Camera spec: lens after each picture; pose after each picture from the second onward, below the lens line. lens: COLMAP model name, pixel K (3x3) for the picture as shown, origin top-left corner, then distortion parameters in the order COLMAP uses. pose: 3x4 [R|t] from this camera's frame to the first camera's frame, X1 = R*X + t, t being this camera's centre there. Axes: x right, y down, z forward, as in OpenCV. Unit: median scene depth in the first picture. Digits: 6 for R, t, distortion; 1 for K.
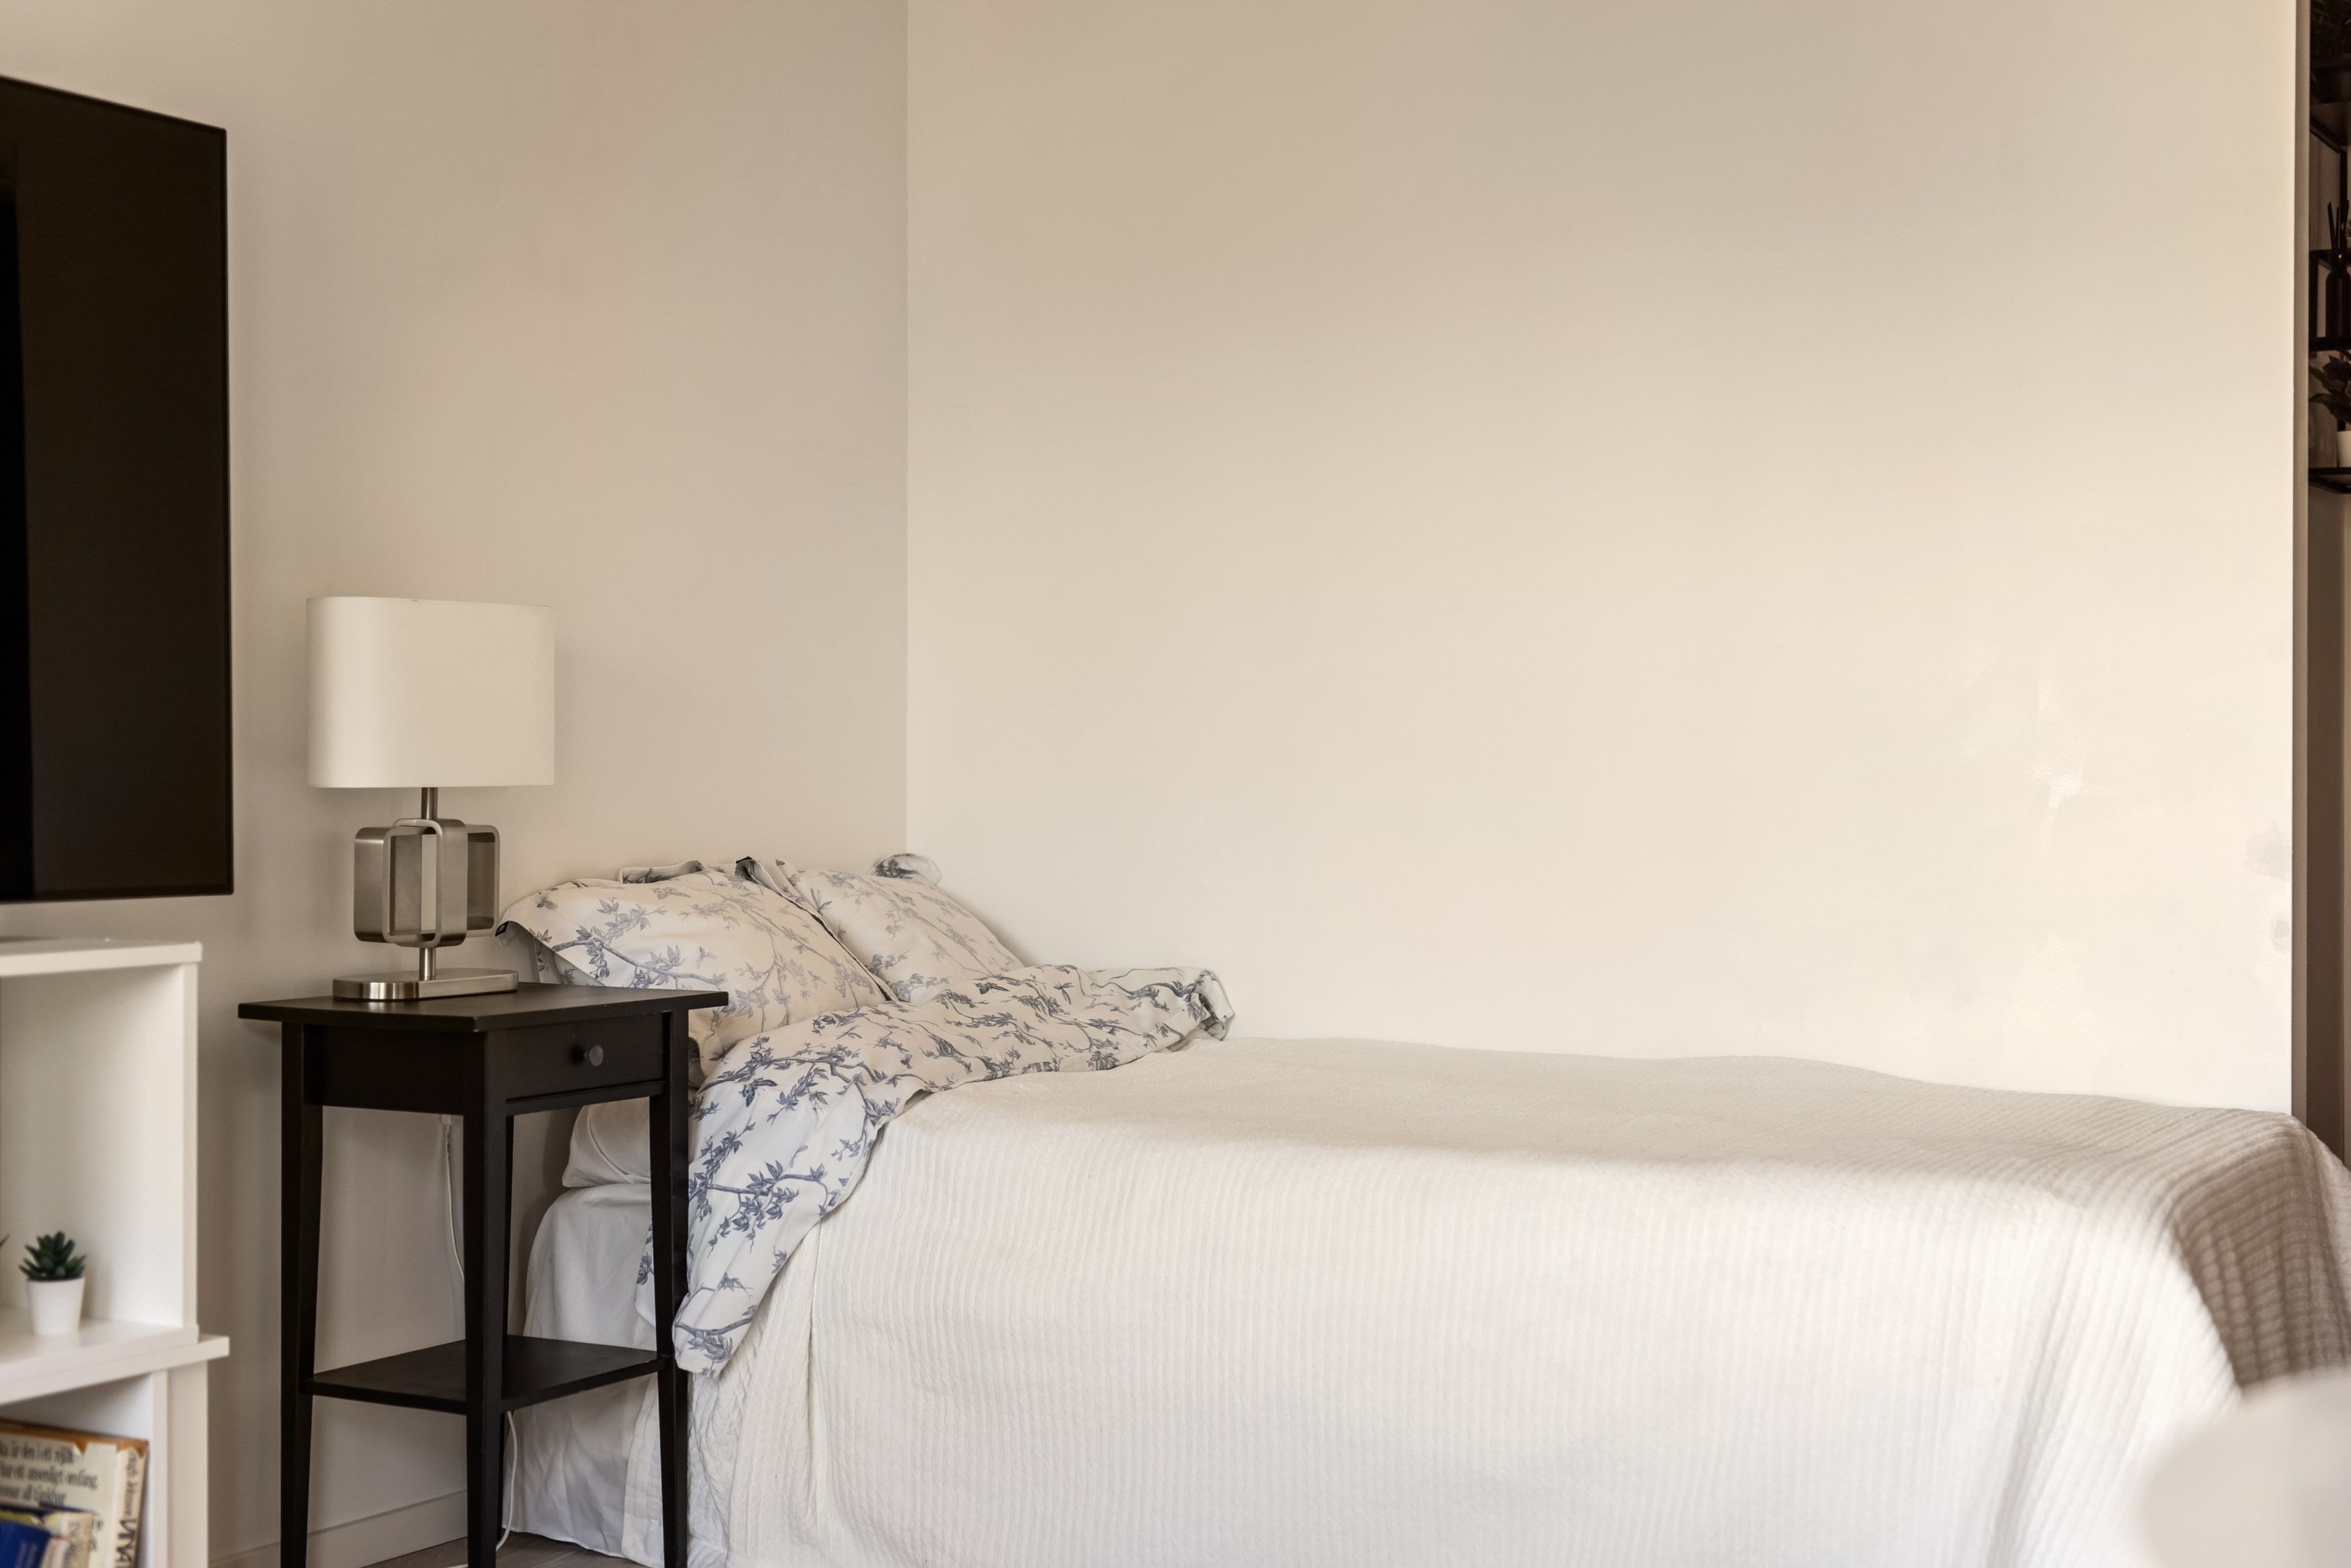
lens RADIAL K [[3398.5, 0, 1175.5], [0, 3398.5, 784.0], [0, 0, 1]] dist [0.001405, -0.000017]
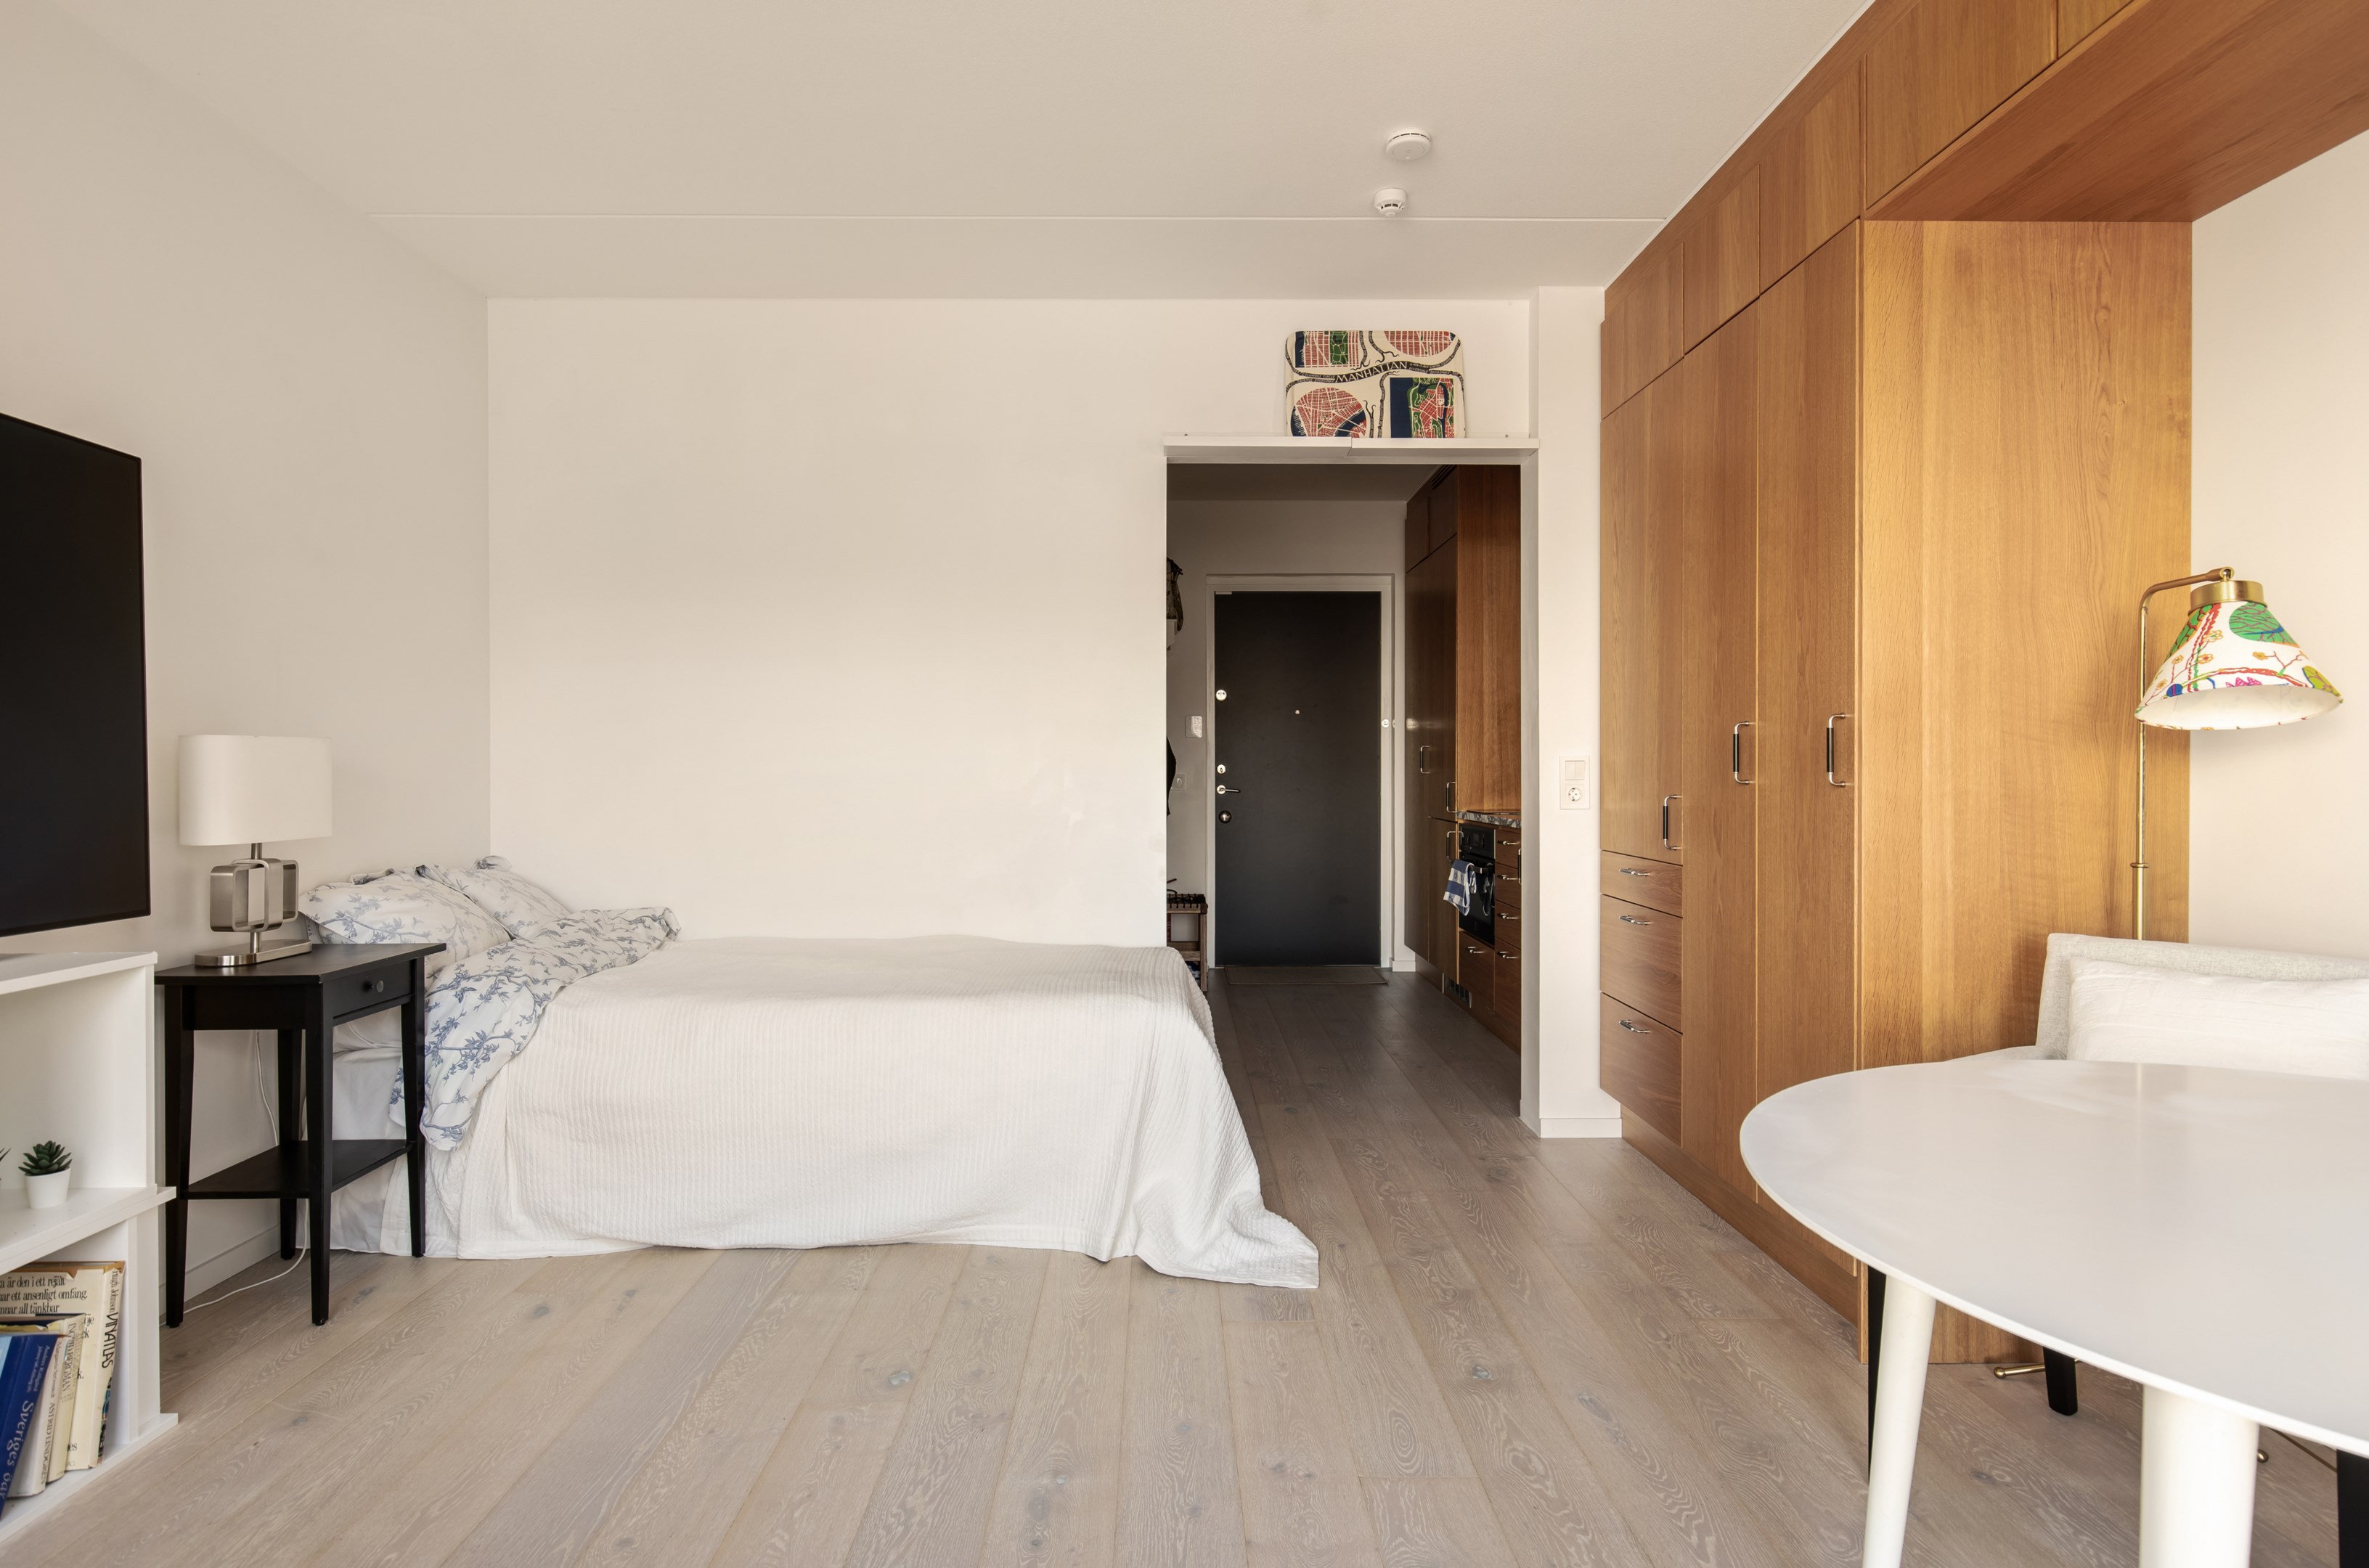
lens RADIAL K [[1311.8, 0, 1180.6], [0, 1311.8, 770.4], [0, 0, 1]] dist [0.001972, 0.000953]
pose [[0.852852, -0.006274, 0.522116, -0.165324], [0.007754, 0.999970, -0.000650, -0.031458], [-0.522096, 0.004603, 0.852874, 0.164959]]
